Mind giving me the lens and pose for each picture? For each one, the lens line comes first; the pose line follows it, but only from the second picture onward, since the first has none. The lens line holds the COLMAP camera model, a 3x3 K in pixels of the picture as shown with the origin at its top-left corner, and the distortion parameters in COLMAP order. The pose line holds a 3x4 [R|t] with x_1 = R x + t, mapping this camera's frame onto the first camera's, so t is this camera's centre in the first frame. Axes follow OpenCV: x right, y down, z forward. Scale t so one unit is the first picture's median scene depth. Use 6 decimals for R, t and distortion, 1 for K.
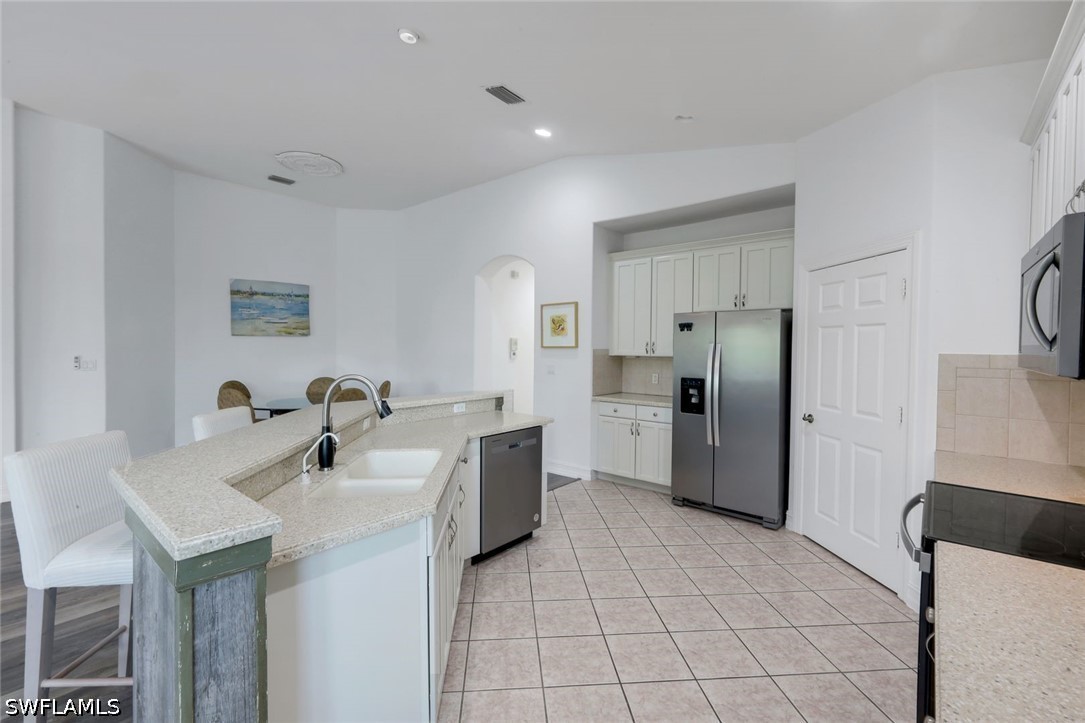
lens RADIAL K [[461.1, 0, 535.7], [0, 461.1, 356.6], [0, 0, 1]] dist [-0.000082, 0.000004]
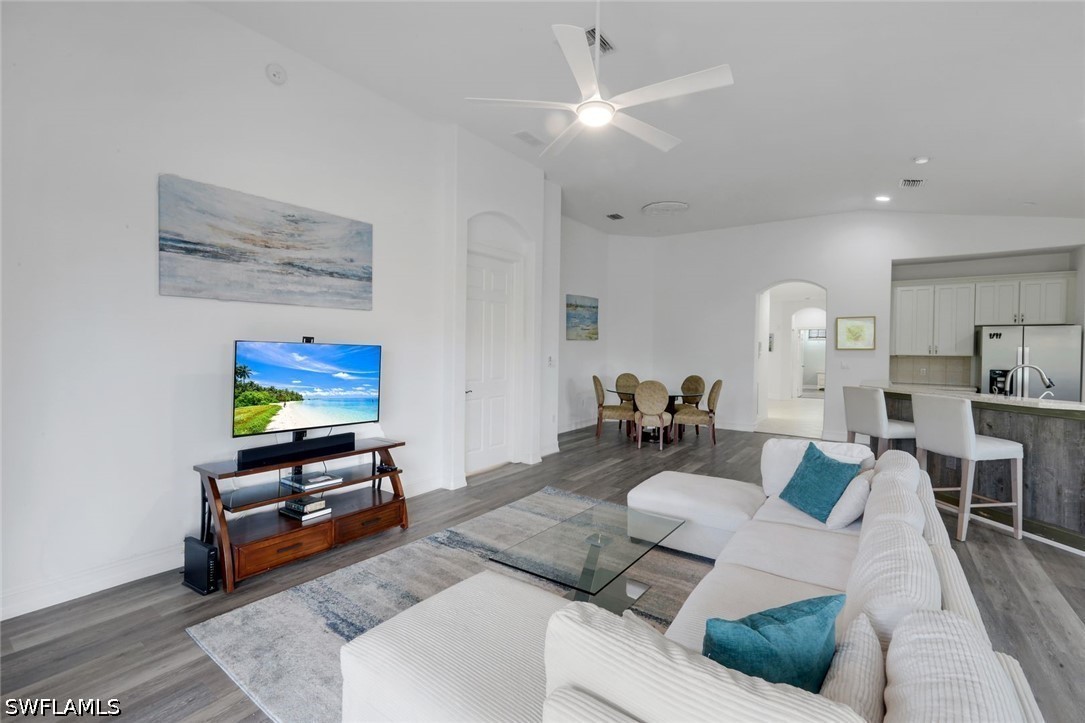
lens RADIAL K [[473.3, 0, 538.2], [0, 473.3, 358.0], [0, 0, 1]] dist [-0.002164, -0.000122]
pose [[0.996943, -0.001844, 0.078116, -0.874332], [0.001873, 0.999998, -0.000301, 0.003671], [-0.078115, 0.000446, 0.996944, -0.280306]]
